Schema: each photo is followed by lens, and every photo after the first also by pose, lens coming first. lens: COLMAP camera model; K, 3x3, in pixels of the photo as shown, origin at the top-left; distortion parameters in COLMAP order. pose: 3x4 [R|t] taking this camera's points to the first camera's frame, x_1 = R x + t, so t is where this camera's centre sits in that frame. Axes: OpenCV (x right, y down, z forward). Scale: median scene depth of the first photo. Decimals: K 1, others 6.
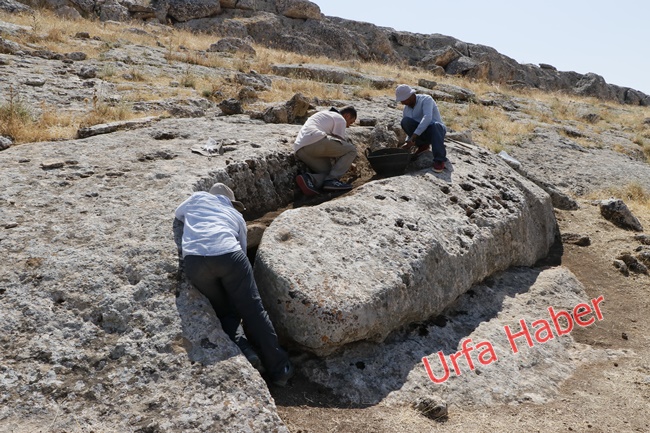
lens RADIAL K [[528.2, 0, 324.9], [0, 528.2, 216.8], [0, 0, 1]] dist [-0.011336, 0.009948]
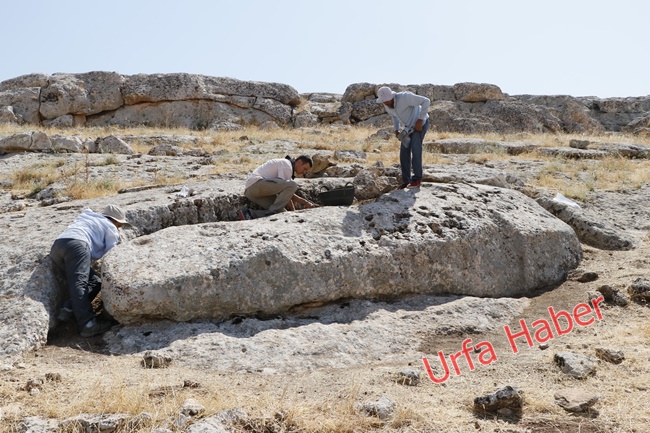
lens RADIAL K [[528.2, 0, 324.1], [0, 528.2, 215.8], [0, 0, 1]] dist [-0.011336, 0.009948]
pose [[0.894925, -0.064386, -0.441547, 0.144479], [-0.016230, 0.984183, -0.176408, 0.031583], [0.445922, 0.165038, 0.879725, 0.006256]]
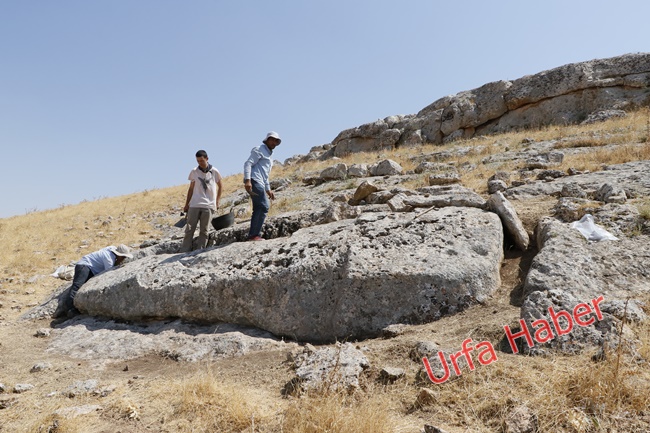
lens RADIAL K [[528.2, 0, 324.6], [0, 528.2, 218.9], [0, 0, 1]] dist [-0.011336, 0.009948]
pose [[0.165328, -0.063950, -0.984163, 0.351651], [-0.121338, 0.988995, -0.084647, -0.011415], [0.978746, 0.133411, 0.155749, 0.231452]]
